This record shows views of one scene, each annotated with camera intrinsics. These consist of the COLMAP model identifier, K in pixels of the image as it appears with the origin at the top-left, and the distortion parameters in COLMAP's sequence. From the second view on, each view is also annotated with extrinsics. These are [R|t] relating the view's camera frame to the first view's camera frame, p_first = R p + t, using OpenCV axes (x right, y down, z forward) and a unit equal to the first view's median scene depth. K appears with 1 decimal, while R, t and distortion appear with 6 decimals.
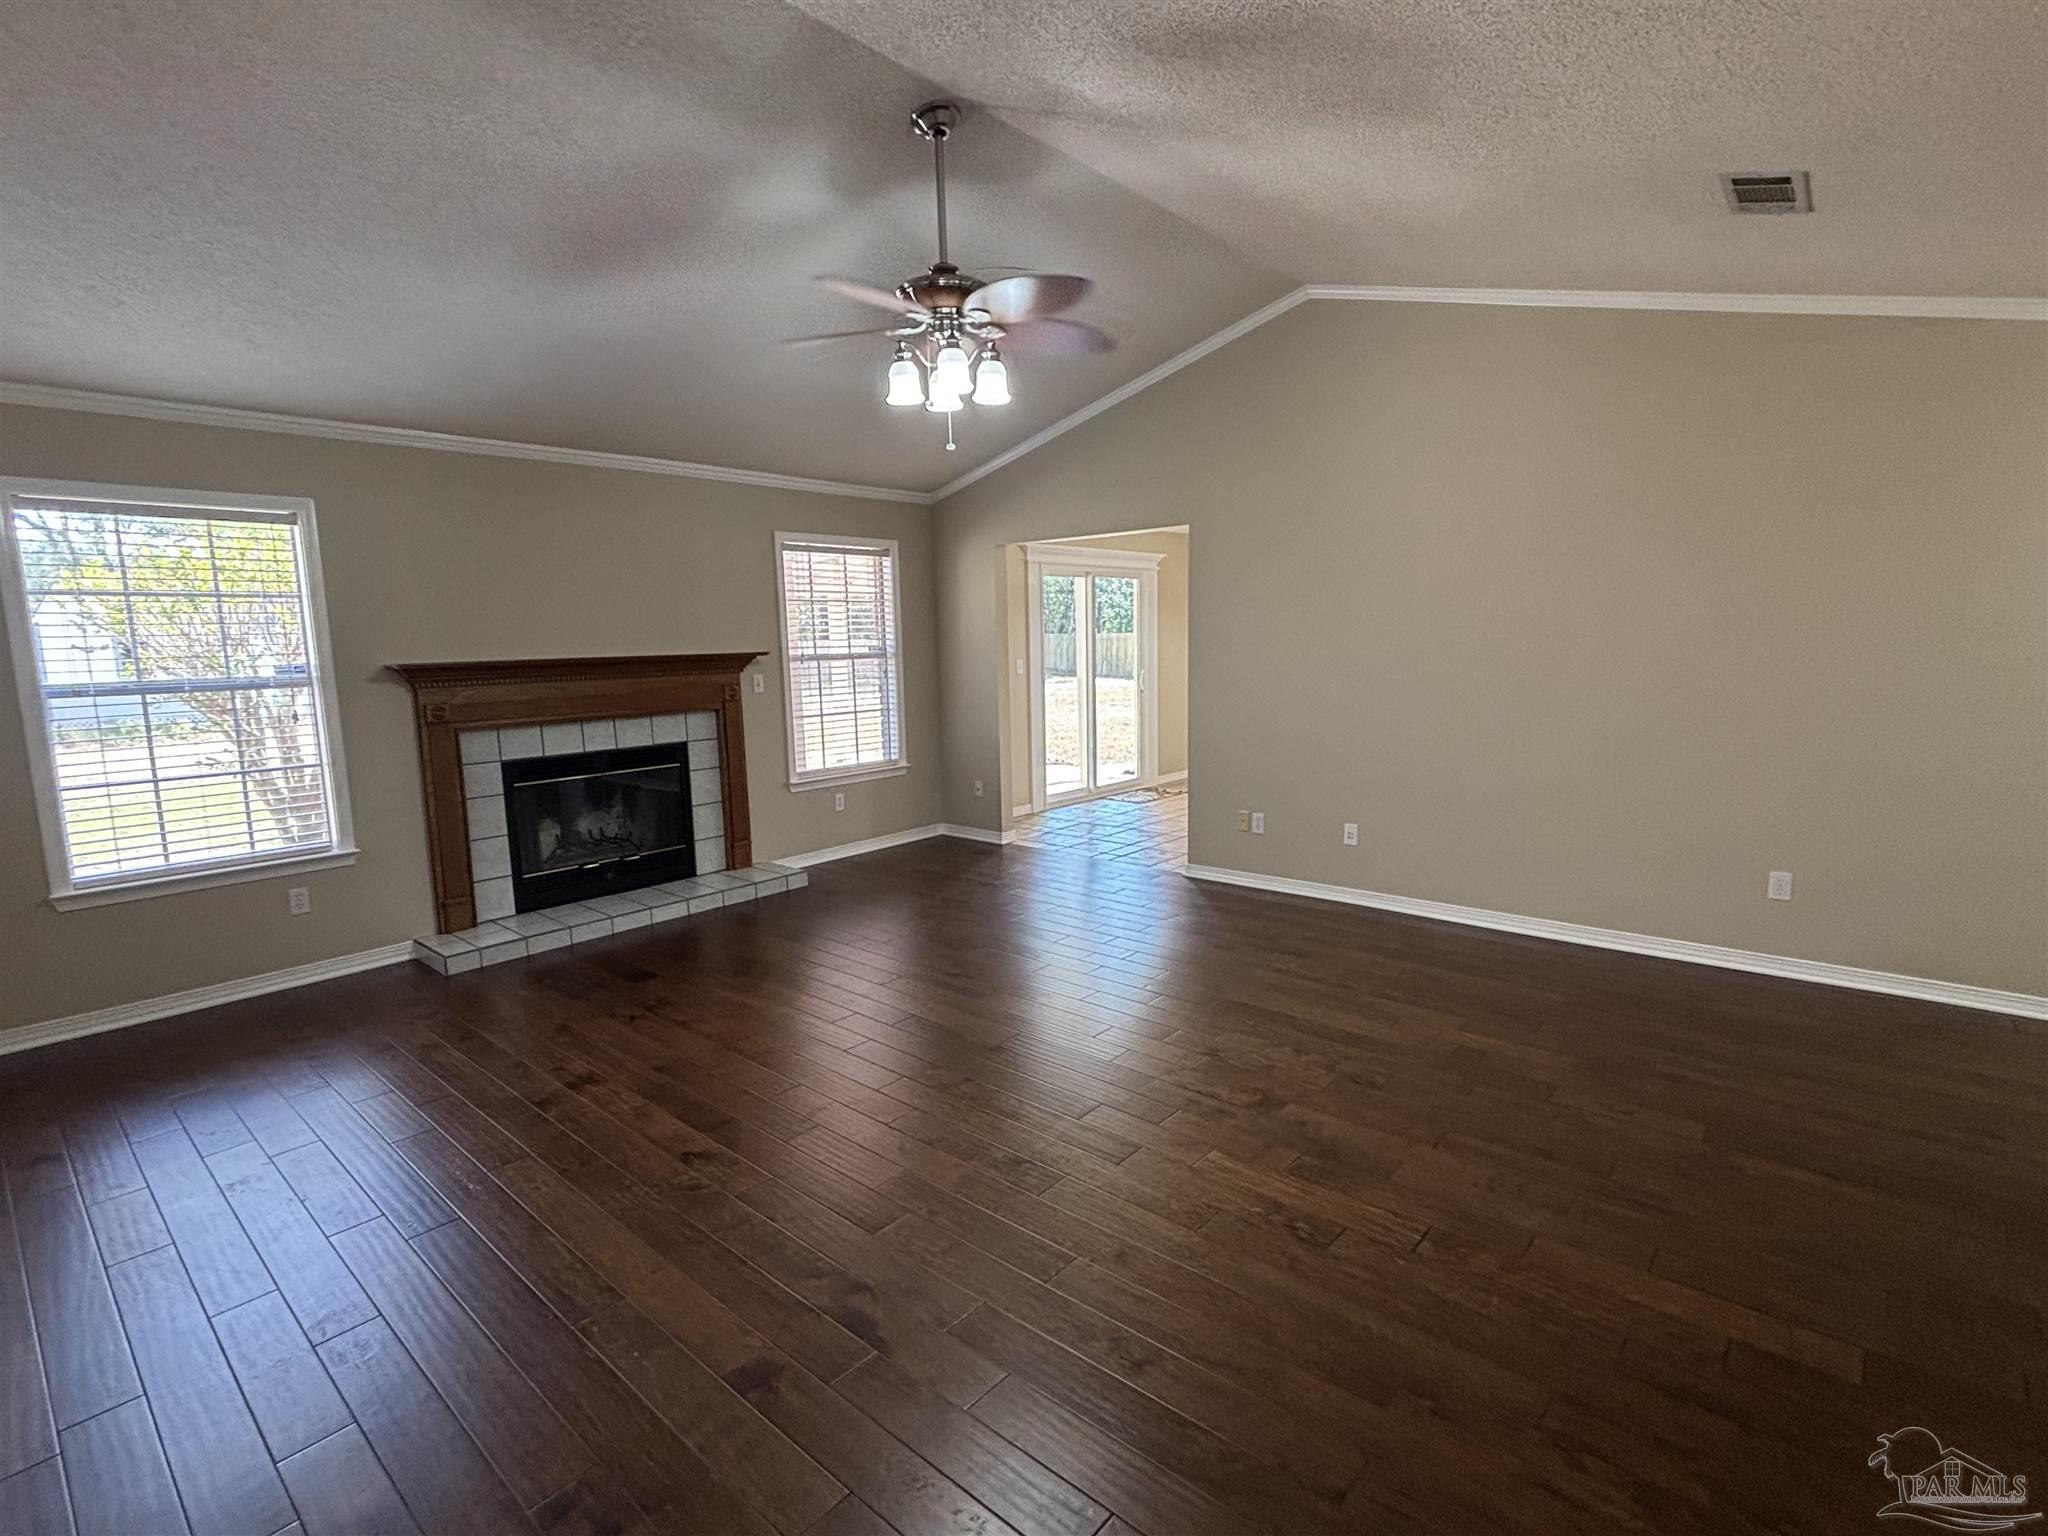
lens RADIAL K [[983.6, 0, 1042.7], [0, 983.6, 737.7], [0, 0, 1]] dist [0.009684, -0.001917]
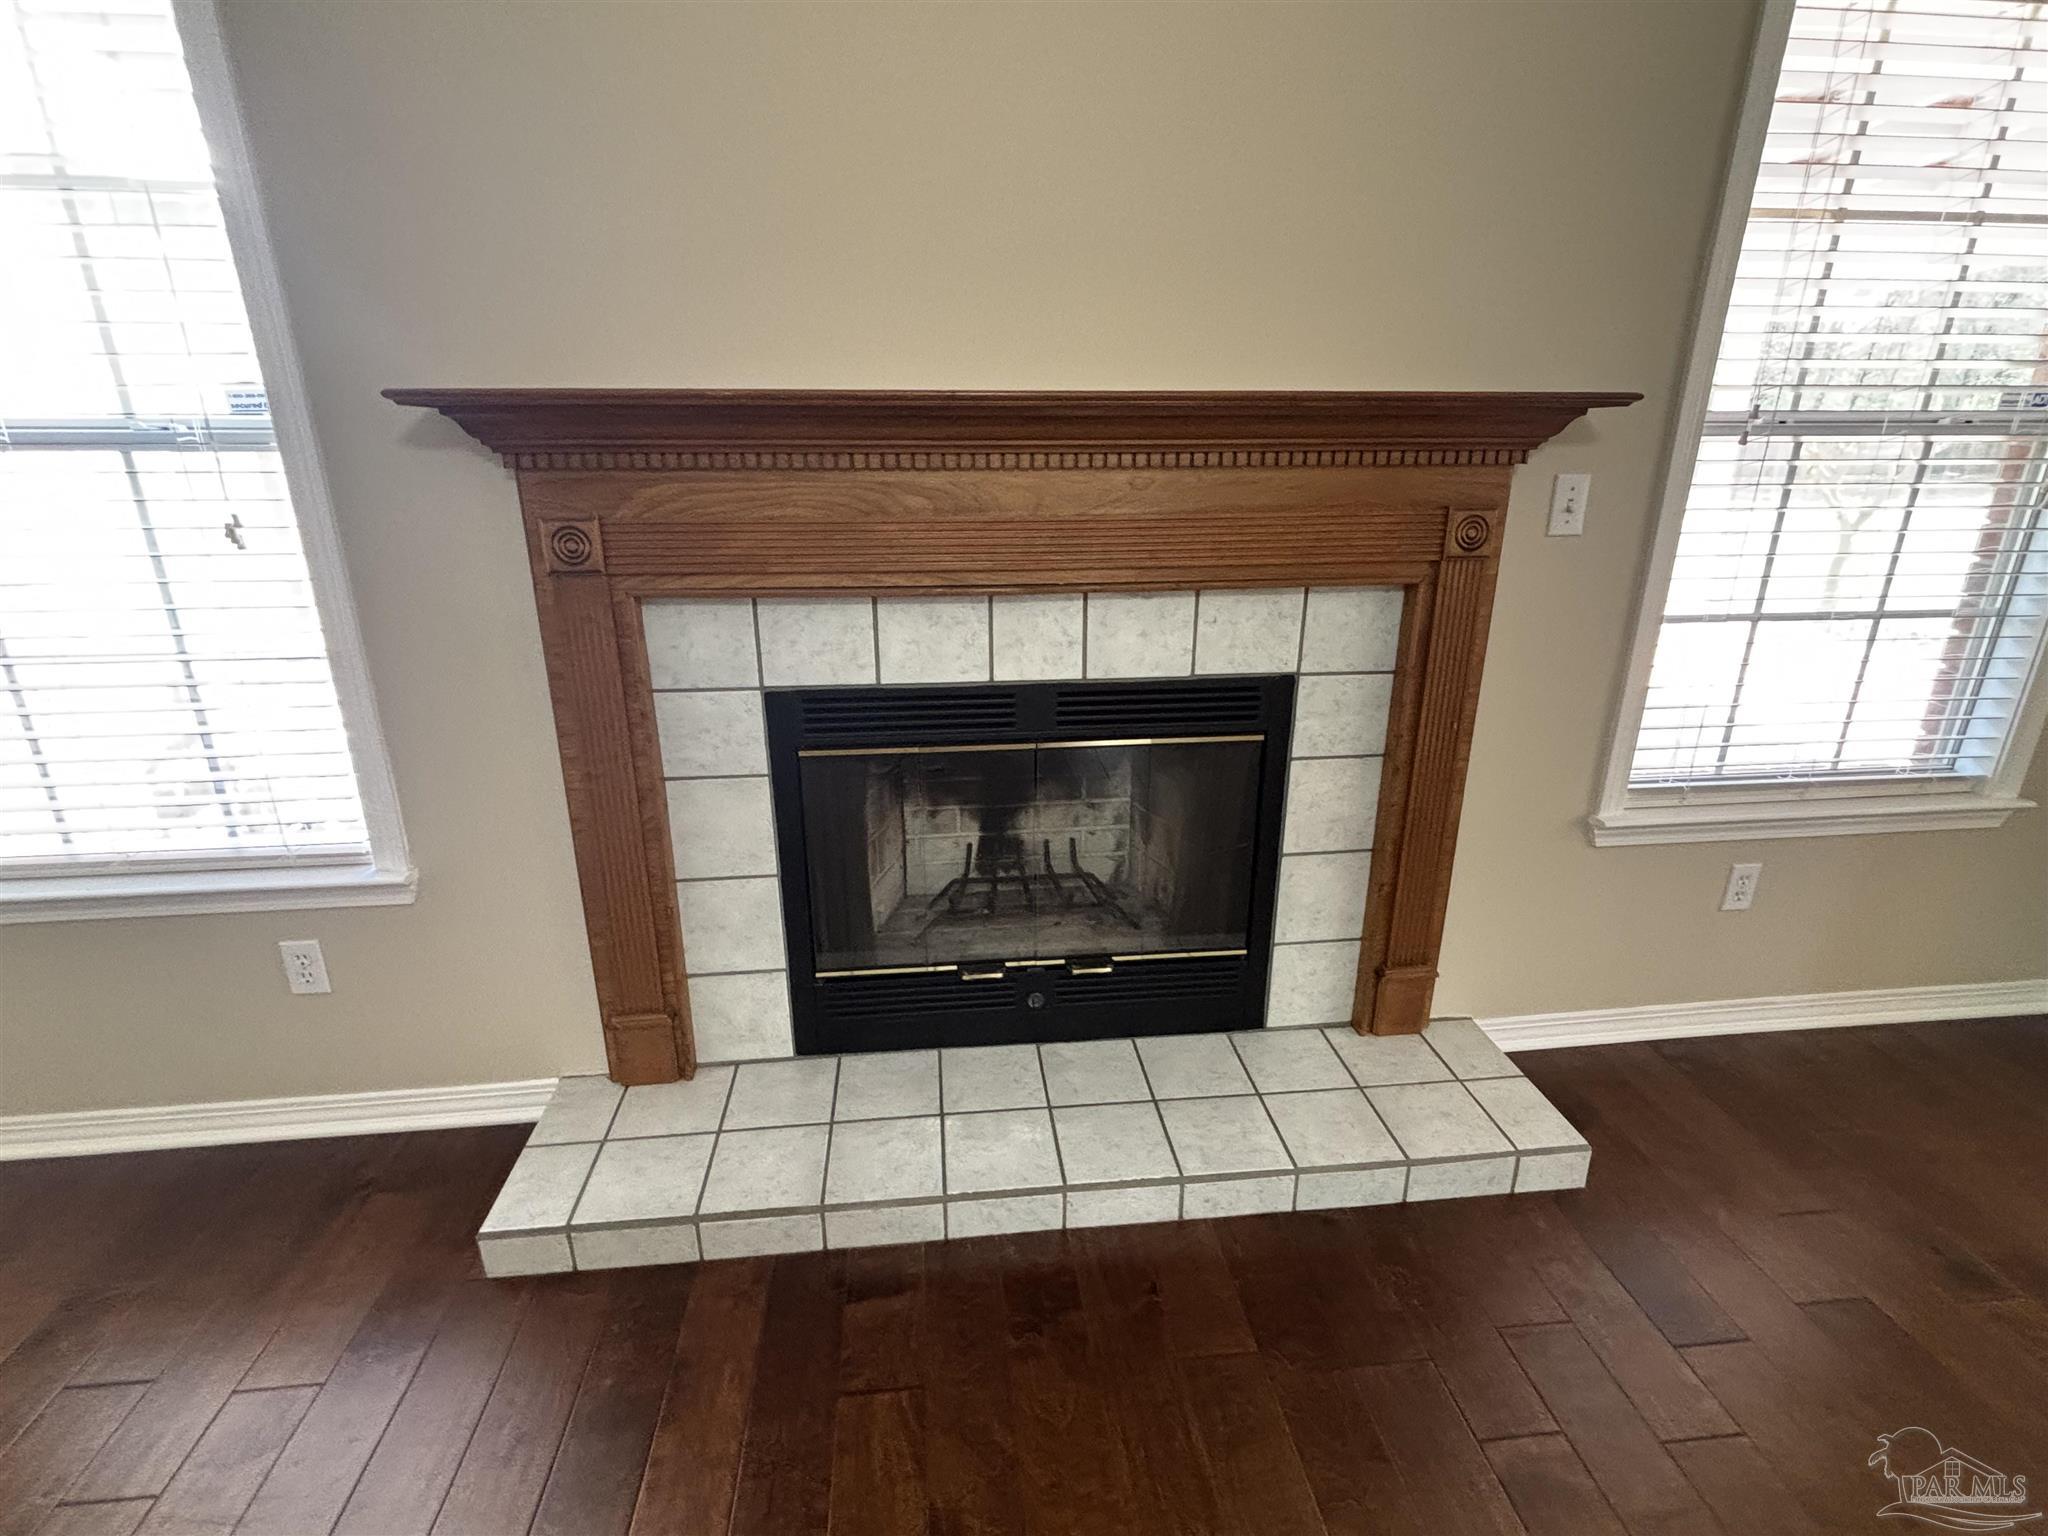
lens RADIAL K [[983.6, 0, 1026.9], [0, 983.6, 769.5], [0, 0, 1]] dist [0.009684, -0.001917]
pose [[0.721471, 0.260067, -0.641751, -0.204290], [-0.090807, 0.954322, 0.284648, -0.051844], [0.686464, -0.147090, 0.712132, 0.693206]]
